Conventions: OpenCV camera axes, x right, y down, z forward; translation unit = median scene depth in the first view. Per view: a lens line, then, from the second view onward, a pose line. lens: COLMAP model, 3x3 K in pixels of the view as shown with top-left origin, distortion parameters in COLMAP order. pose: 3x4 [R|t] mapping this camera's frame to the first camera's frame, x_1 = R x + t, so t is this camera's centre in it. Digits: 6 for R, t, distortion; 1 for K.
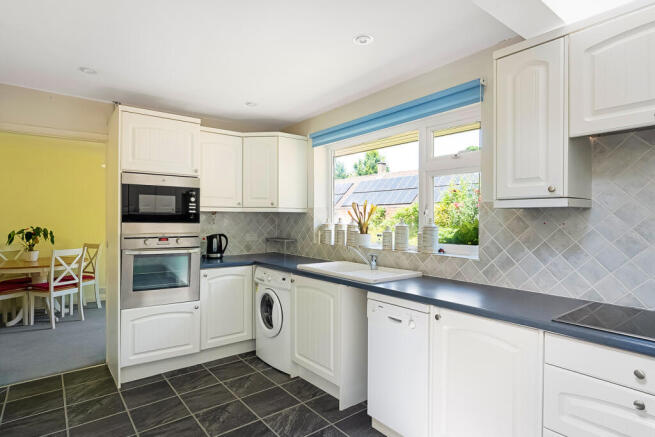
lens RADIAL K [[362.8, 0, 332.9], [0, 362.8, 217.4], [0, 0, 1]] dist [-0.000714, -0.001680]
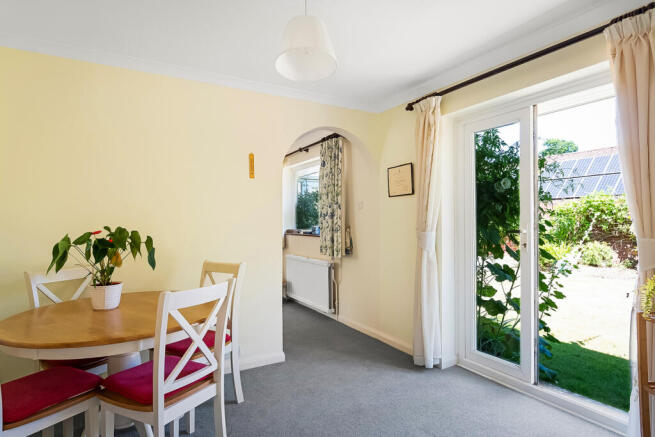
lens RADIAL K [[362.8, 0, 327.4], [0, 362.8, 220.1], [0, 0, 1]] dist [-0.000714, -0.001680]
pose [[0.989738, -0.008329, -0.142653, -0.522065], [0.007537, 0.999953, -0.006089, 0.022566], [0.142697, 0.004951, 0.989754, 0.625118]]
